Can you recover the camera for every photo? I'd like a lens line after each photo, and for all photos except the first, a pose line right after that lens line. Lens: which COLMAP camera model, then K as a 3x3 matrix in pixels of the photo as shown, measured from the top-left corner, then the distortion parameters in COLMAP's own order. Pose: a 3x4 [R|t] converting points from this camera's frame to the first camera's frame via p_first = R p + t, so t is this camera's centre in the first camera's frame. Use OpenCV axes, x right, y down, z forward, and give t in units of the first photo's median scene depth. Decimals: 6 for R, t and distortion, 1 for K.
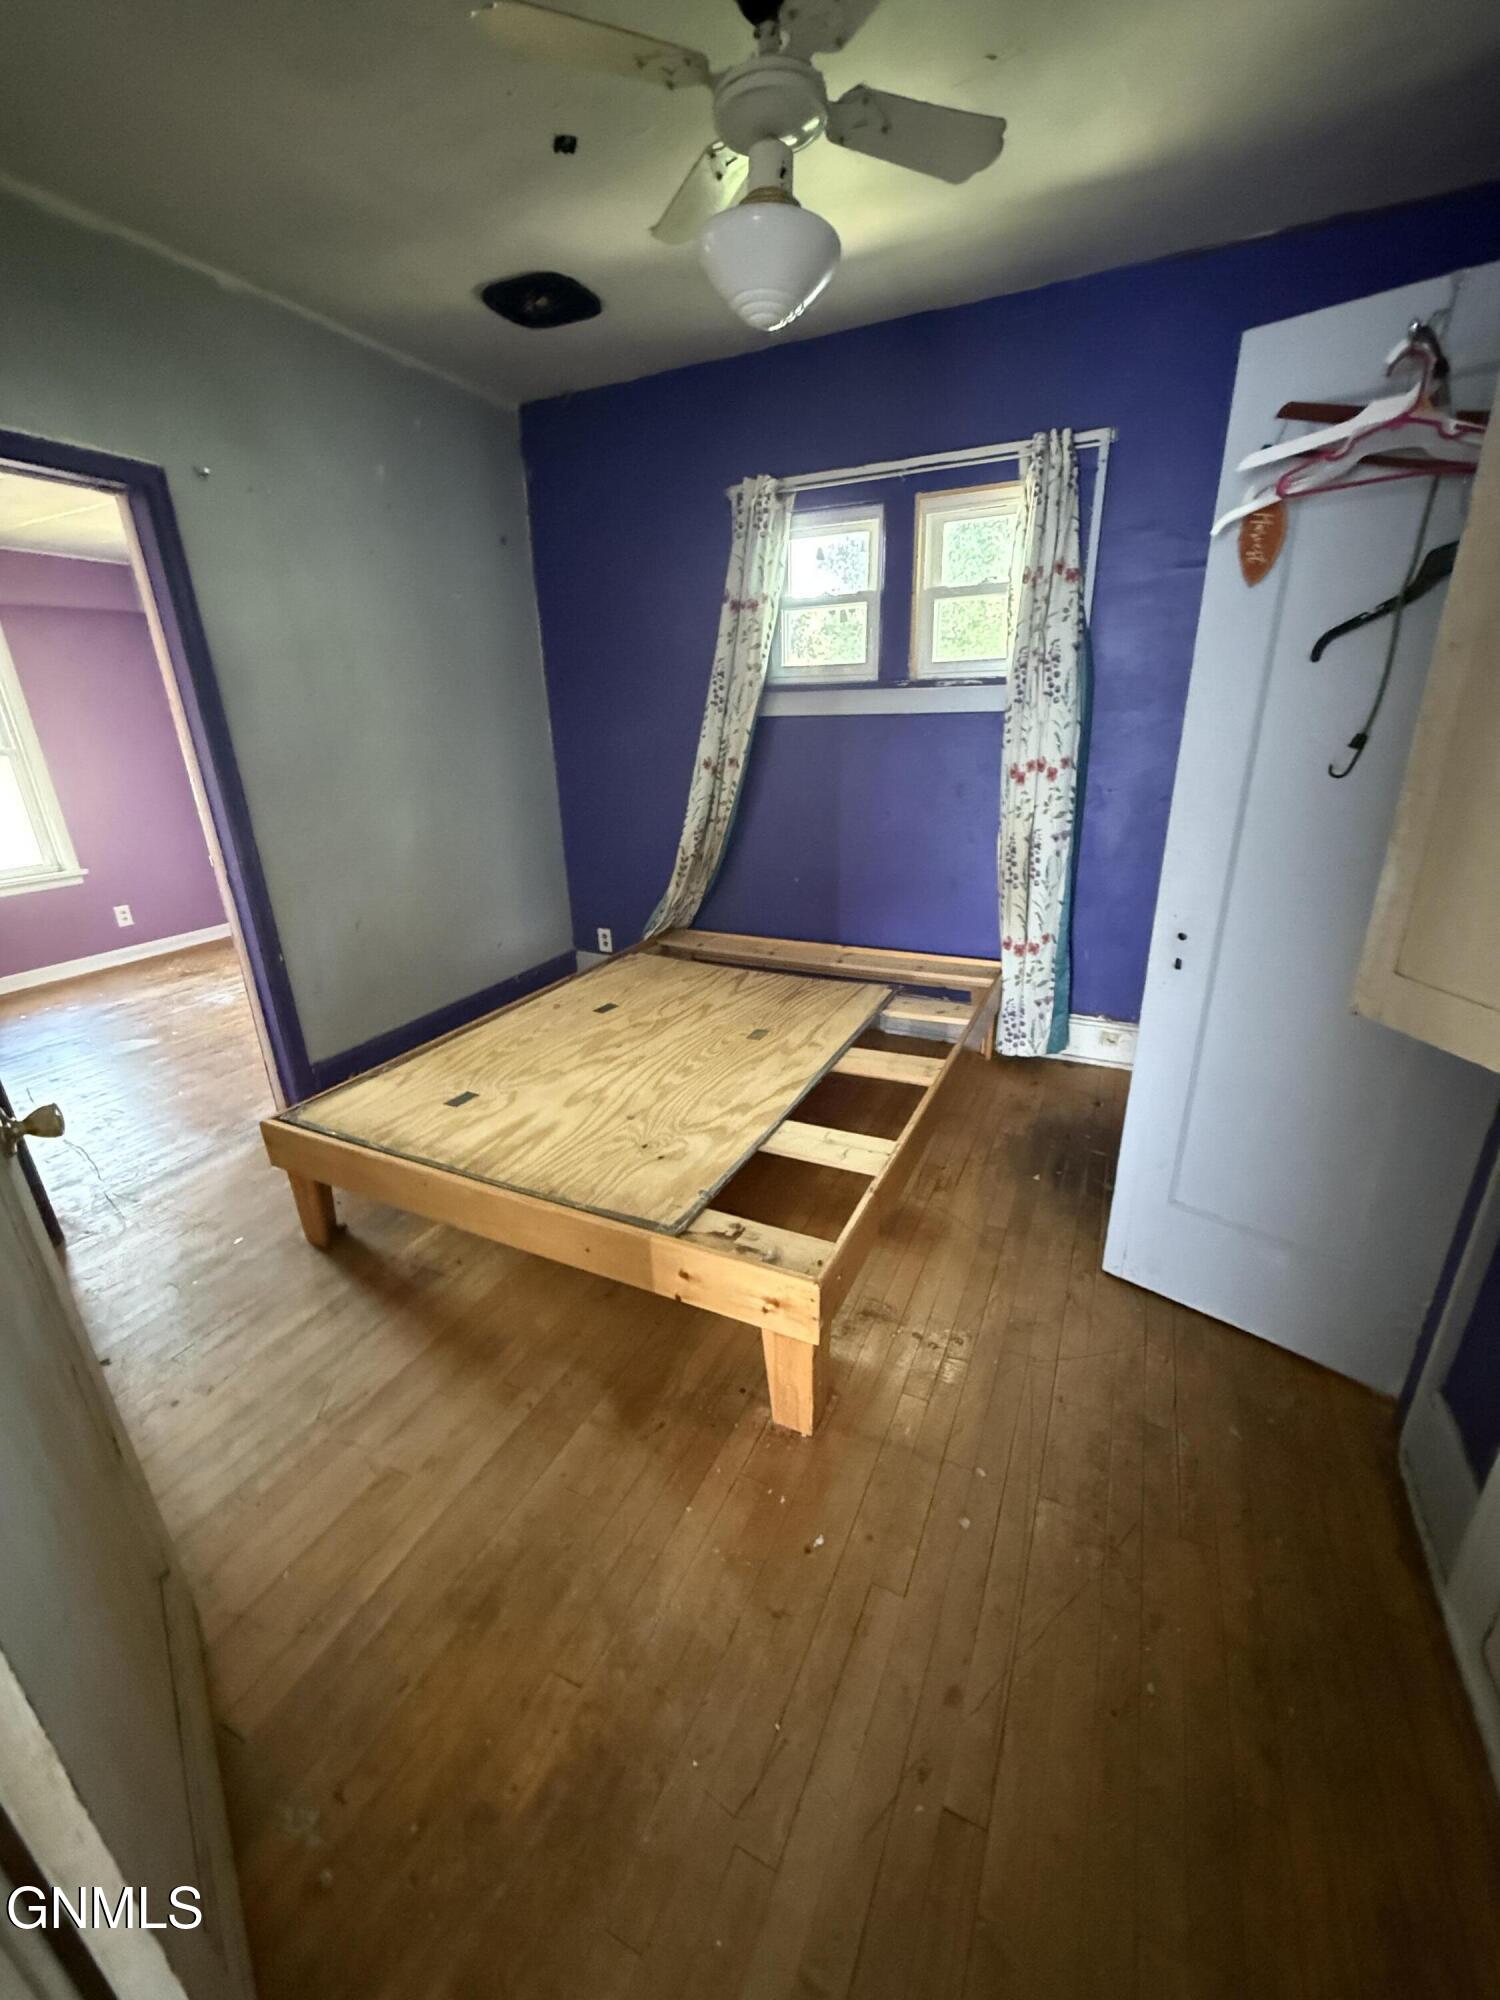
lens RADIAL K [[802.9, 0, 741.5], [0, 802.9, 1002.2], [0, 0, 1]] dist [0.001507, -0.000127]
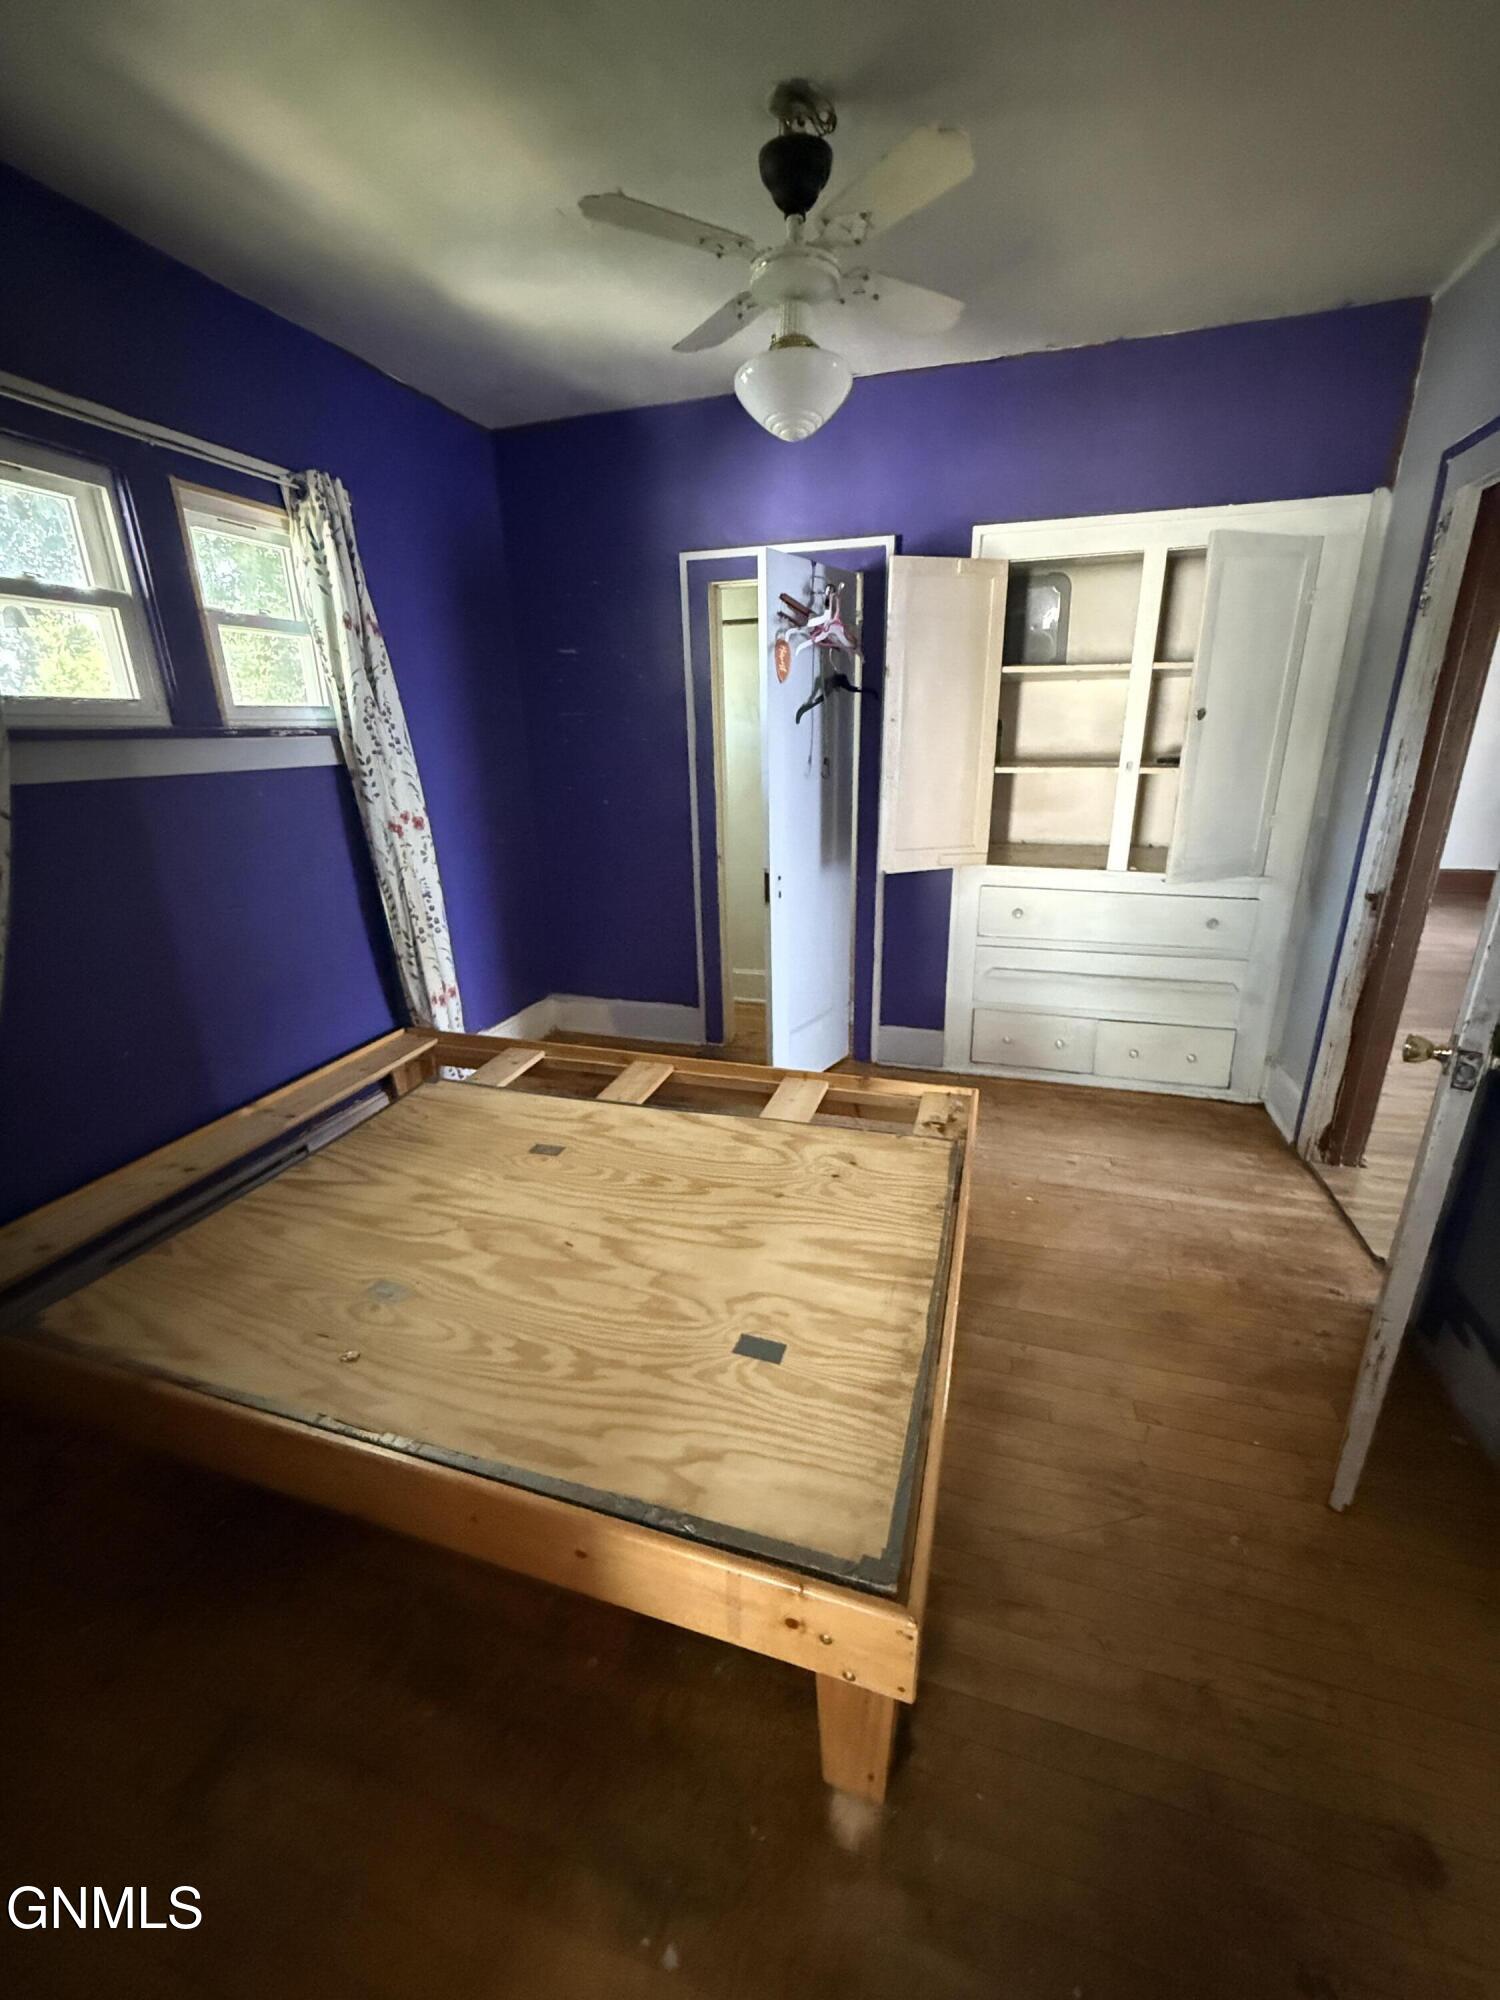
lens RADIAL K [[802.9, 0, 755.7], [0, 802.9, 1003.7], [0, 0, 1]] dist [0.001507, -0.000127]
pose [[-0.154530, -0.290743, 0.944240, -0.739830], [0.369975, 0.869150, 0.328171, -0.278128], [-0.916100, 0.400058, -0.026742, 0.776425]]
